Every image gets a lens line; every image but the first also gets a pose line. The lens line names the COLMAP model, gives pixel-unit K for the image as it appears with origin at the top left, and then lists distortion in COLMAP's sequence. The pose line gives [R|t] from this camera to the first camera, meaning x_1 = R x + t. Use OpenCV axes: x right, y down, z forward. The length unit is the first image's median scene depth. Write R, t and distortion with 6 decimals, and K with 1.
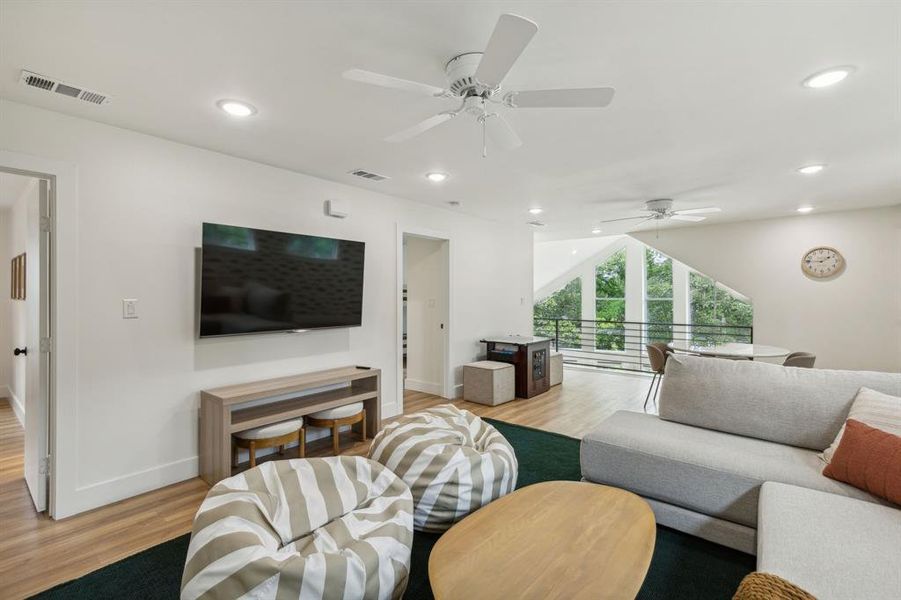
lens RADIAL K [[401.2, 0, 452.4], [0, 401.2, 297.9], [0, 0, 1]] dist [0.014028, -0.000851]
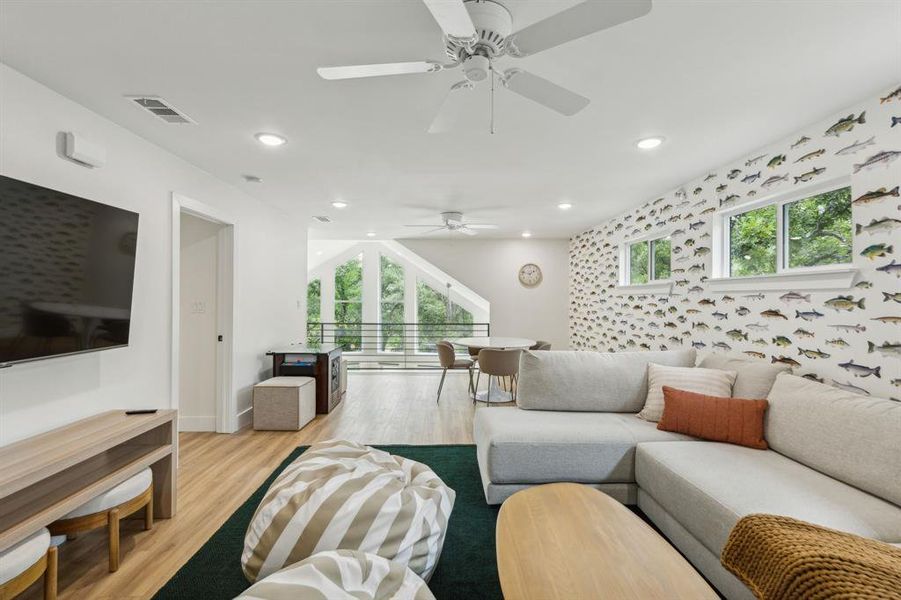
lens RADIAL K [[401.2, 0, 450.1], [0, 401.2, 298.7], [0, 0, 1]] dist [0.014028, -0.000851]
pose [[0.765101, 0.002587, 0.643905, -0.203826], [-0.000343, 0.999993, -0.003611, -0.001958], [-0.643910, 0.002542, 0.765097, 0.158870]]
